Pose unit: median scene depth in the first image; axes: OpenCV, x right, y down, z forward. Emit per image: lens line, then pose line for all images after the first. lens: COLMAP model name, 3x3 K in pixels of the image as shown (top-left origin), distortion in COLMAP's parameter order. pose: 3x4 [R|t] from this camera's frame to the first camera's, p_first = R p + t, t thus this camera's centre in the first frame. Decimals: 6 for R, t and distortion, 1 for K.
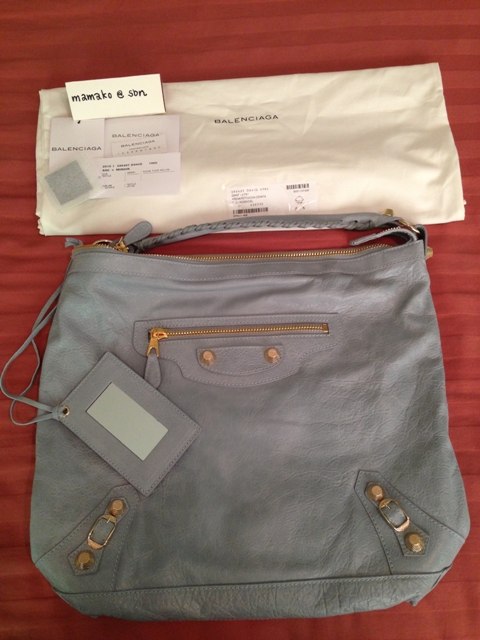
lens RADIAL K [[618.6, 0, 241.5], [0, 618.6, 319.5], [0, 0, 1]] dist [0.065596, 0.000000]
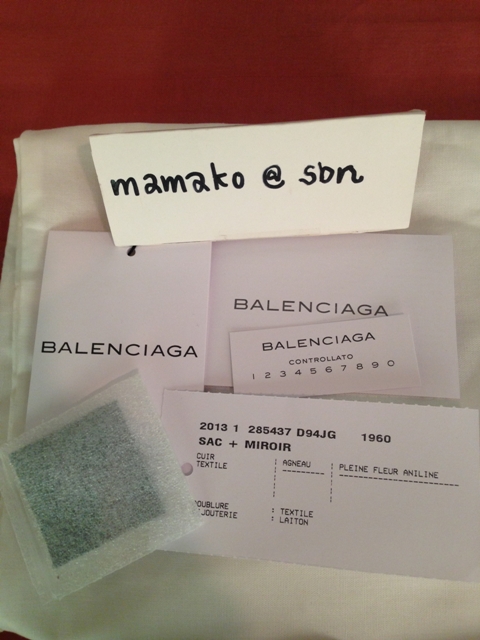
lens RADIAL K [[618.6, 0, 236.7], [0, 618.6, 316.7], [0, 0, 1]] dist [0.065596, 0.000000]
pose [[0.993370, 0.074008, -0.087972, -0.185305], [-0.062763, 0.990251, 0.124356, -0.338976], [0.096318, -0.118010, 0.988330, 0.723035]]
